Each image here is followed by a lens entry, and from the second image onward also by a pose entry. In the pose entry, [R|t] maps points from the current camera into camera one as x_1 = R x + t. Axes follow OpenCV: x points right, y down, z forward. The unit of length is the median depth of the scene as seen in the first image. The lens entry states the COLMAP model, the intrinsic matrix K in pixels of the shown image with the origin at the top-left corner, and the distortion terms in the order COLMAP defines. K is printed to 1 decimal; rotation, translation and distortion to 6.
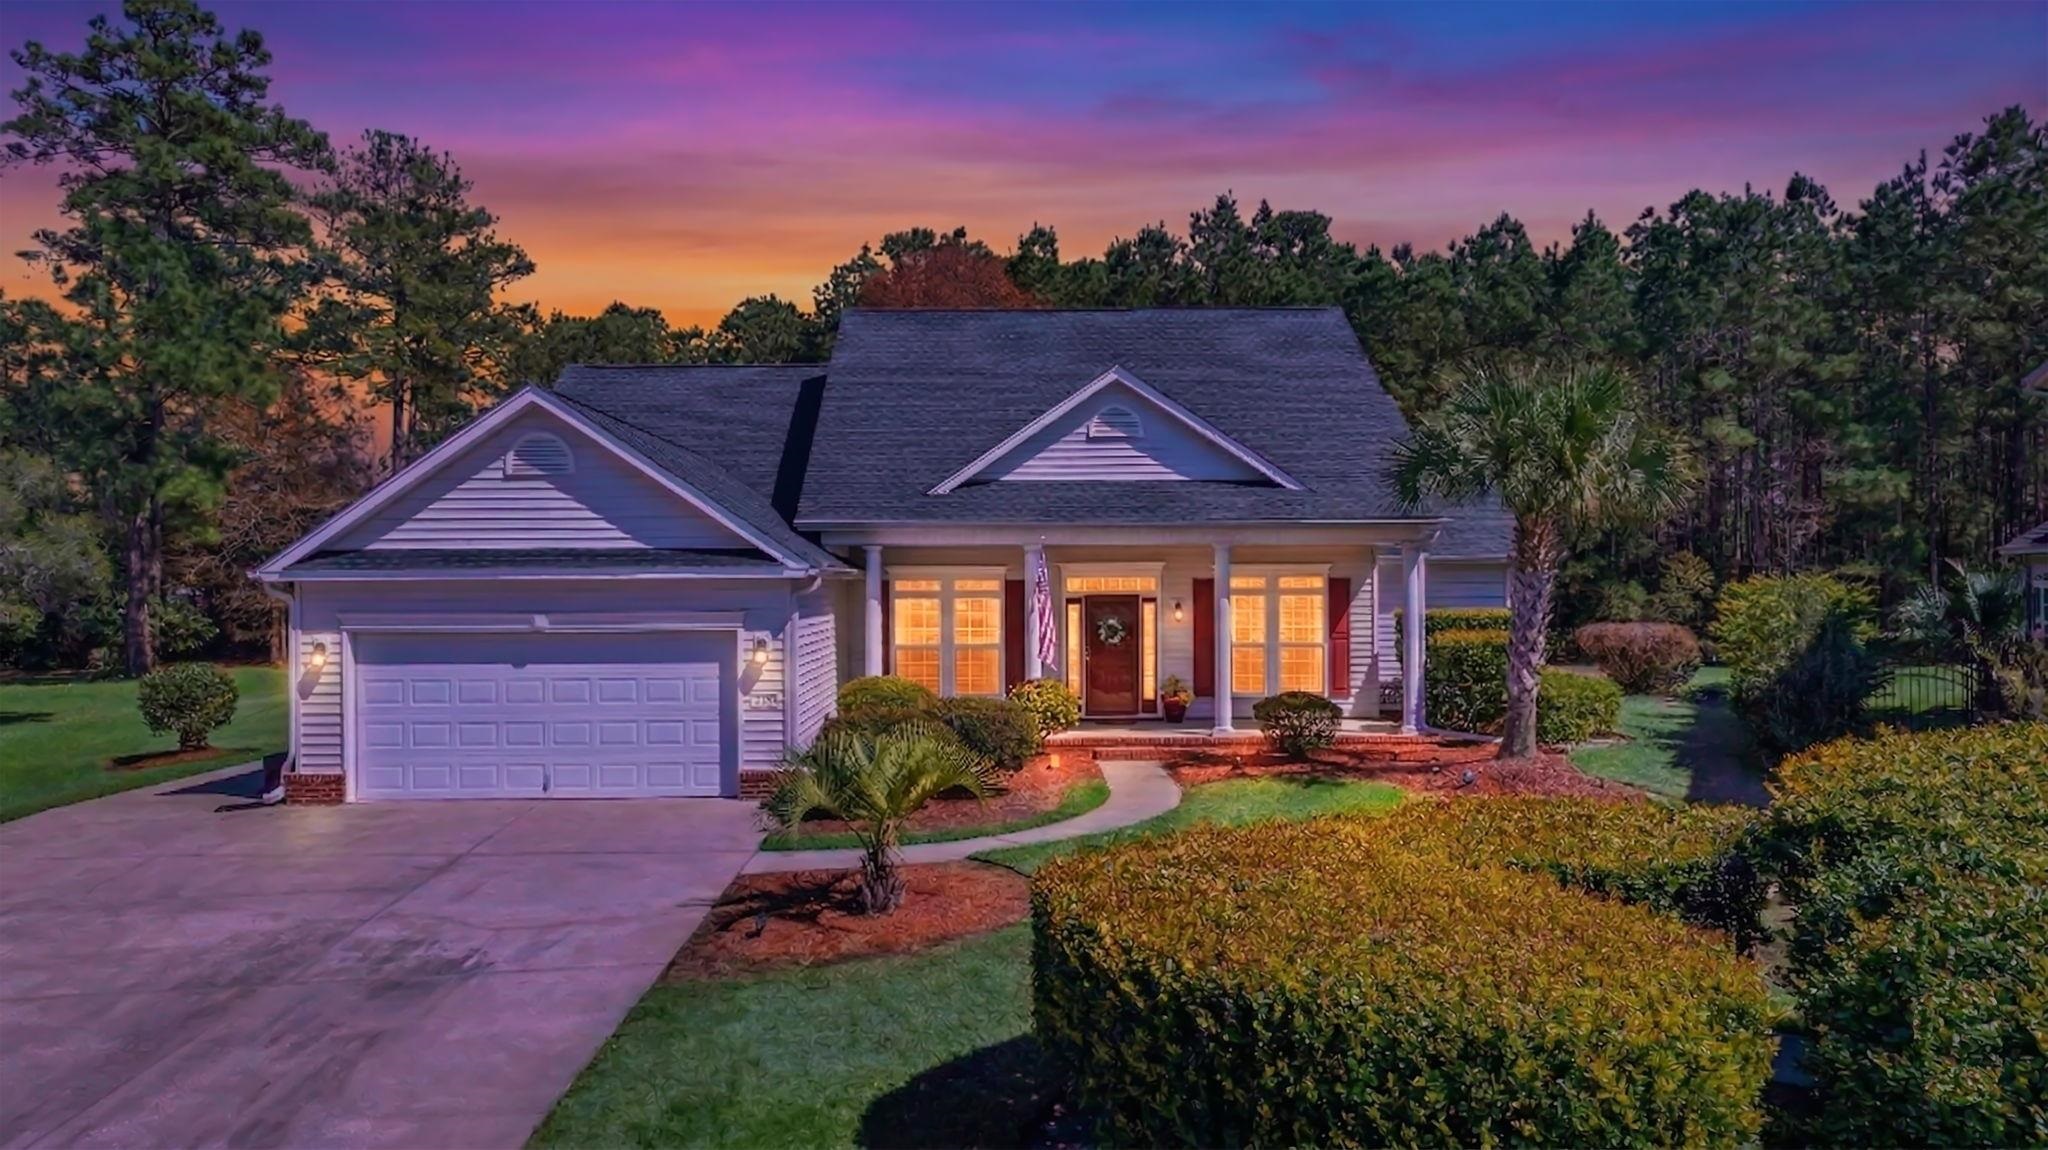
lens RADIAL K [[1451.2, 0, 1015.8], [0, 1451.2, 570.0], [0, 0, 1]] dist [-0.007547, 0.000279]
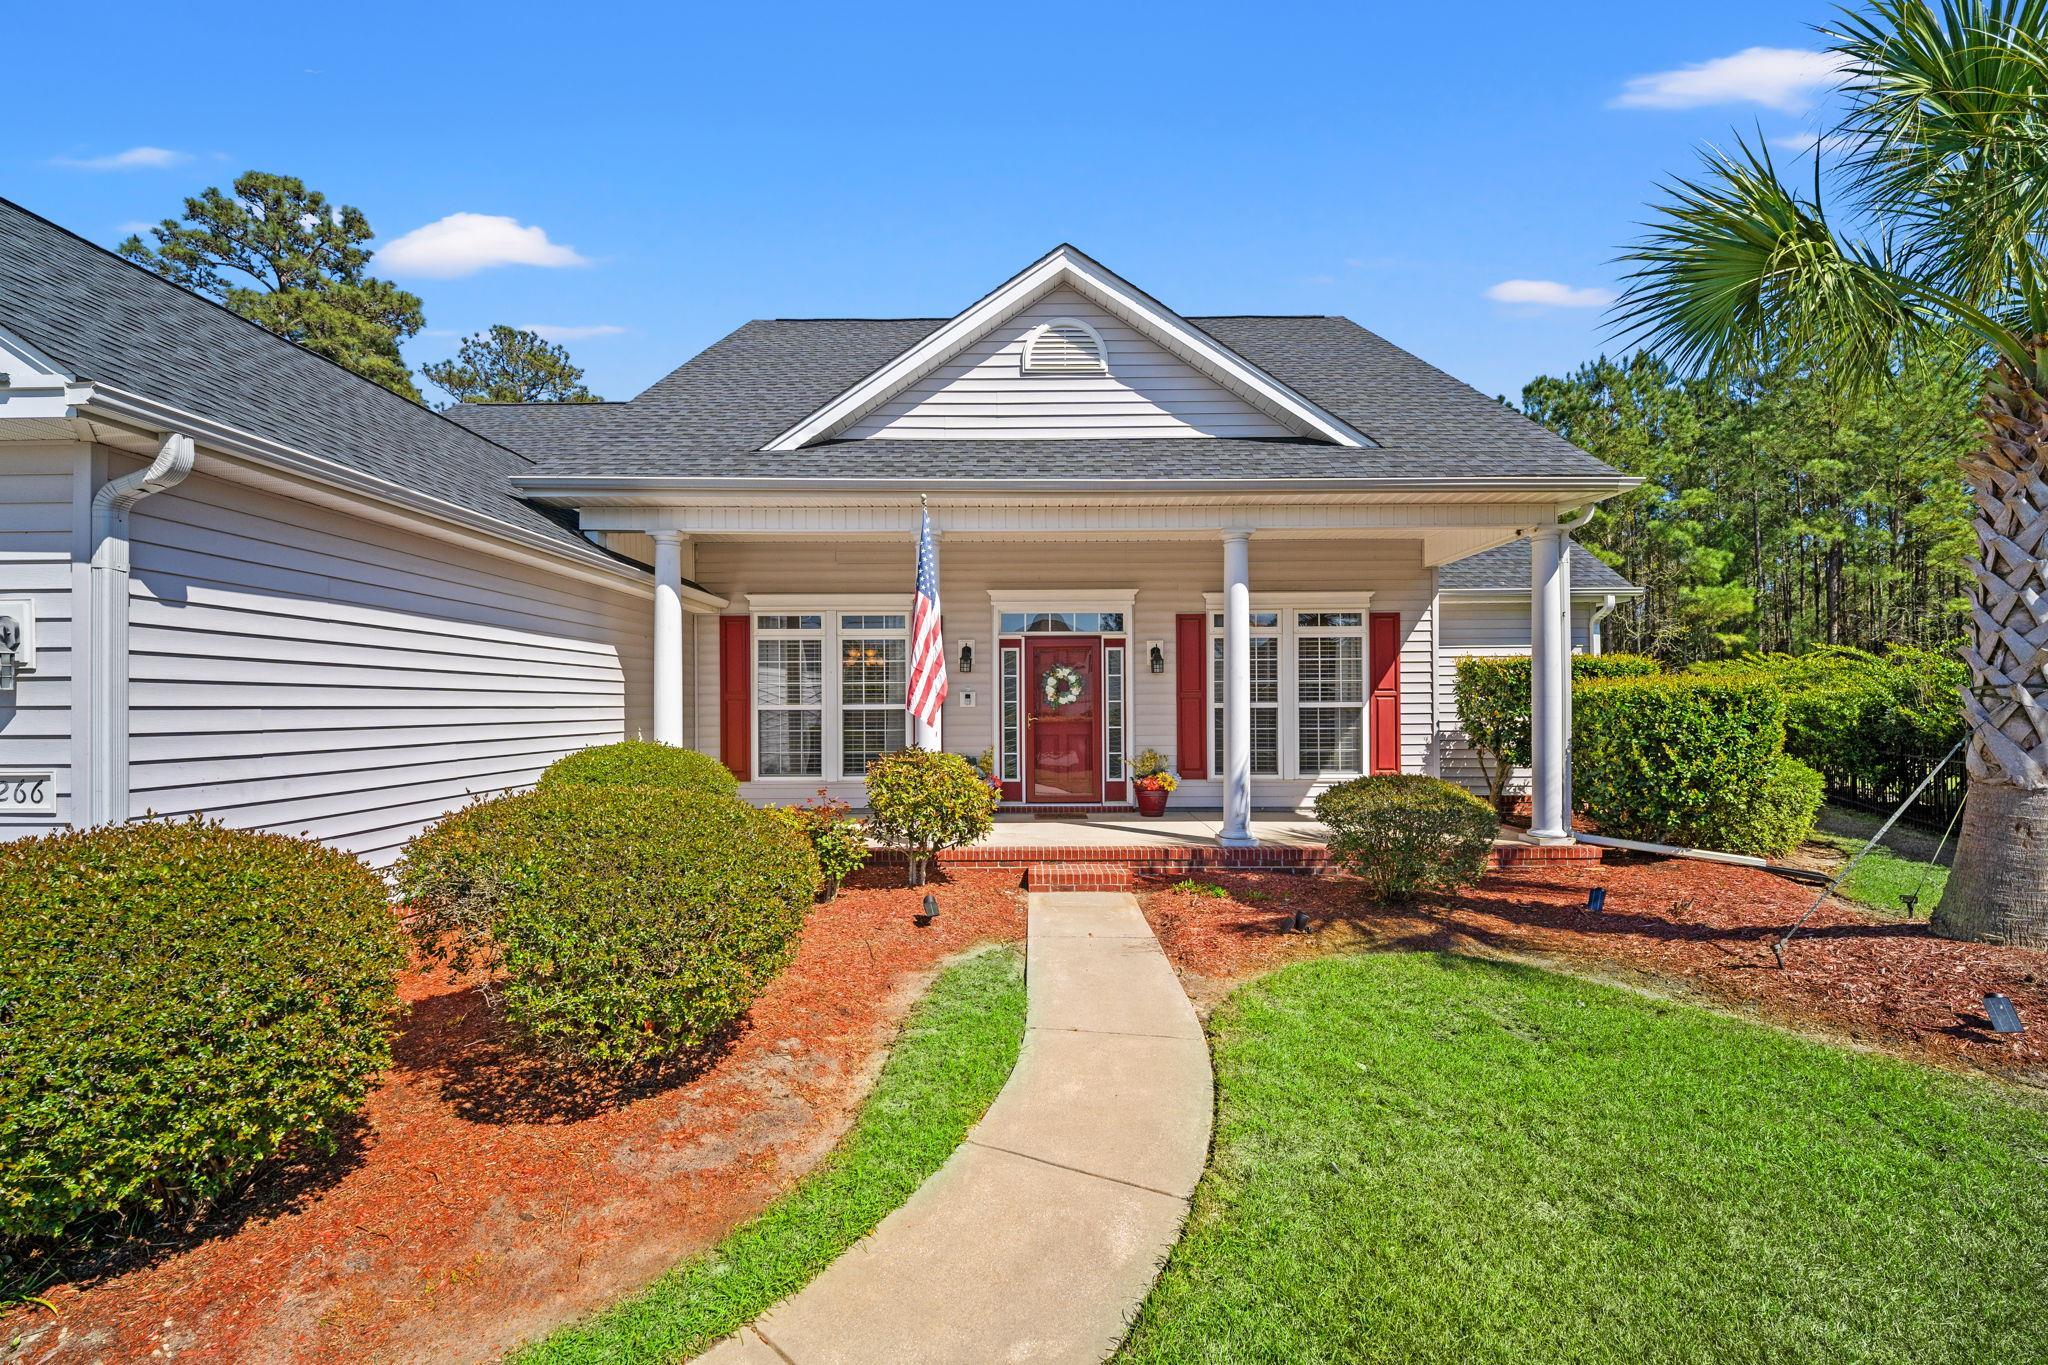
lens RADIAL K [[852.3, 0, 1014.1], [0, 852.3, 683.2], [0, 0, 1]] dist [-0.005097, -0.000365]
pose [[0.999757, -0.000025, -0.022026, 0.052194], [-0.000402, 0.999812, -0.019389, 0.049510], [0.022022, 0.019393, 0.999569, 0.590285]]
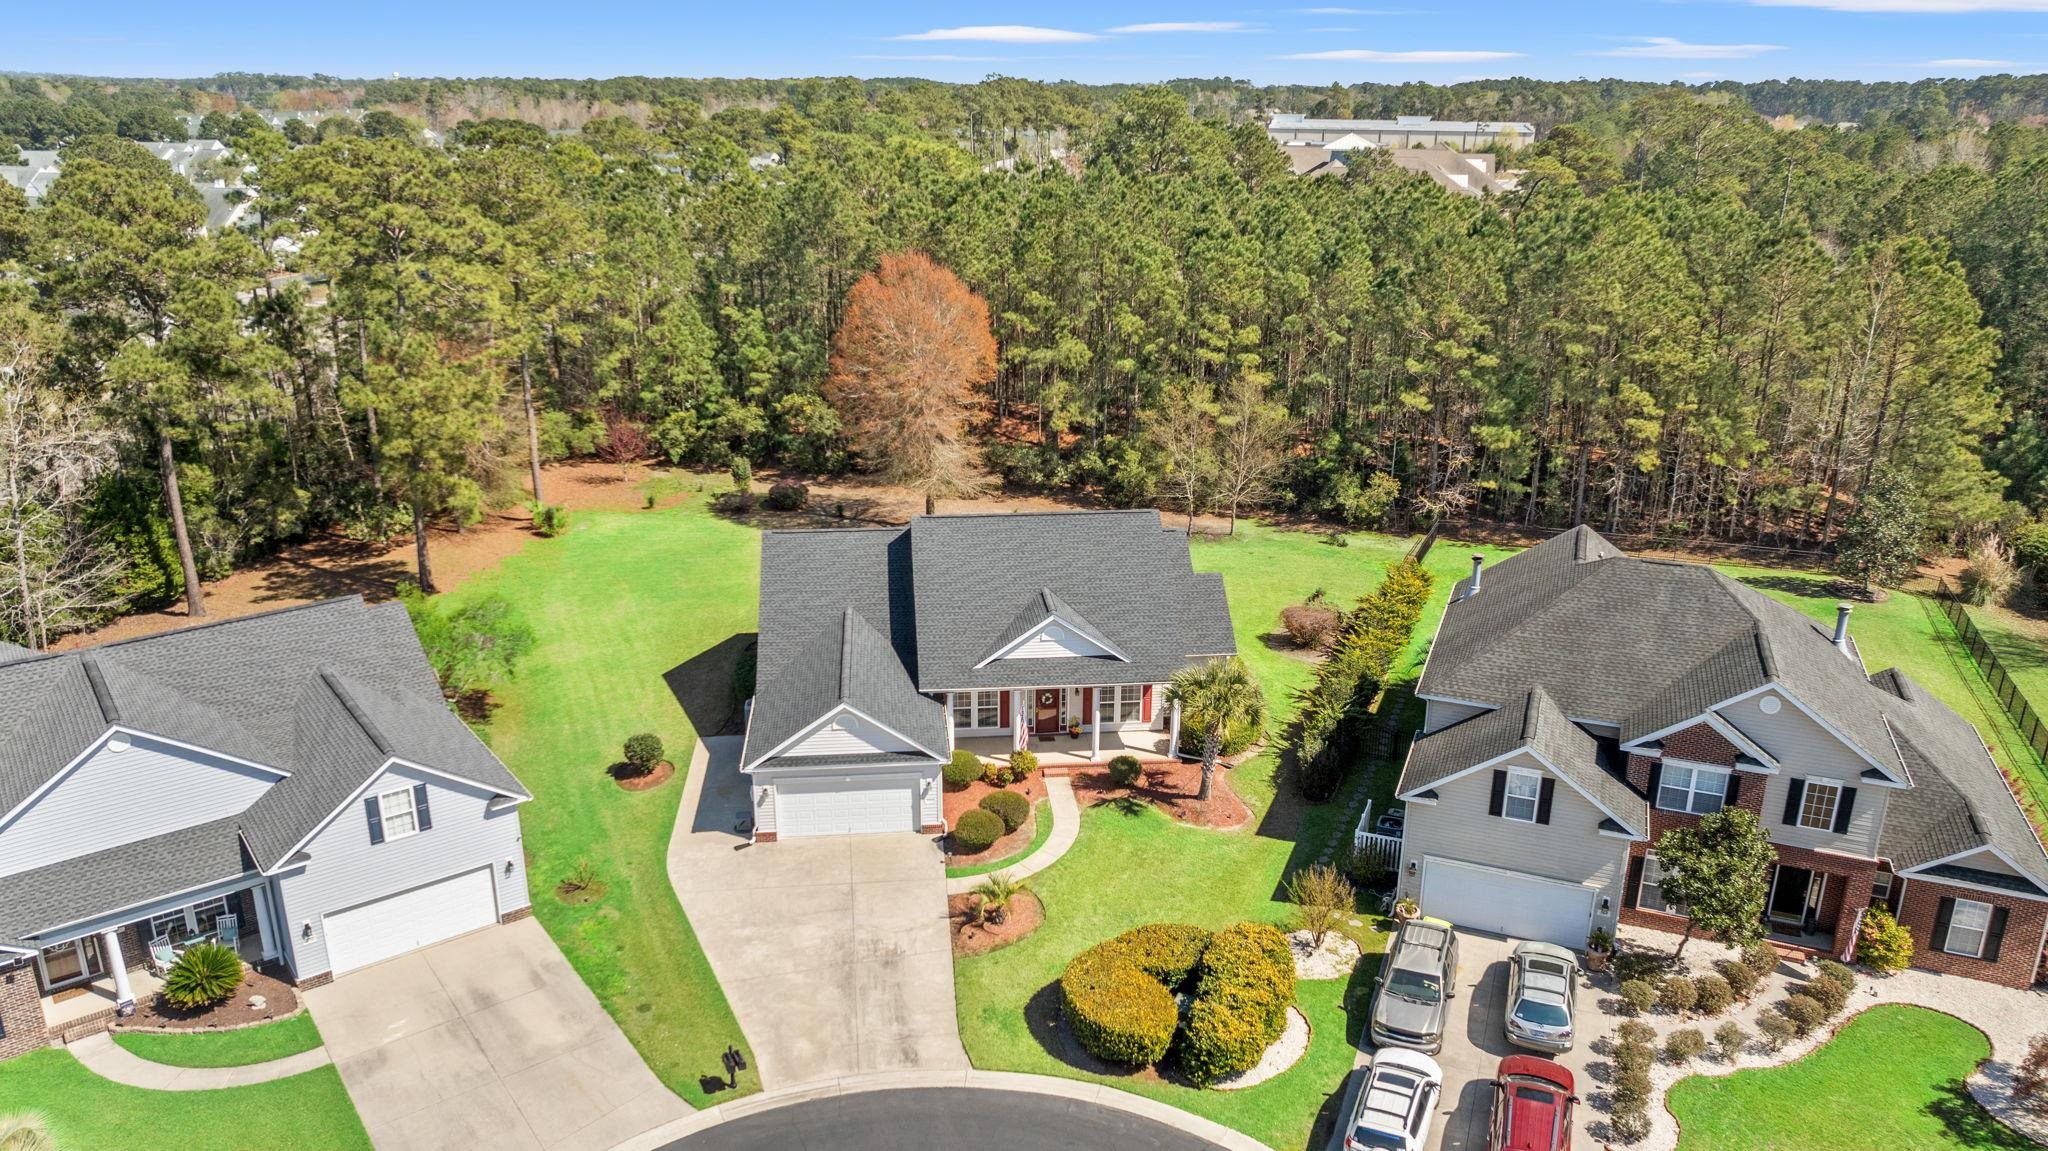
lens RADIAL K [[1451.2, 0, 1030.0], [0, 1451.2, 571.9], [0, 0, 1]] dist [-0.007547, 0.000279]
pose [[0.995169, -0.020900, 0.095922, -0.174350], [-0.010986, 0.947229, 0.320370, -0.874179], [-0.097556, -0.319876, 0.942423, -1.063412]]
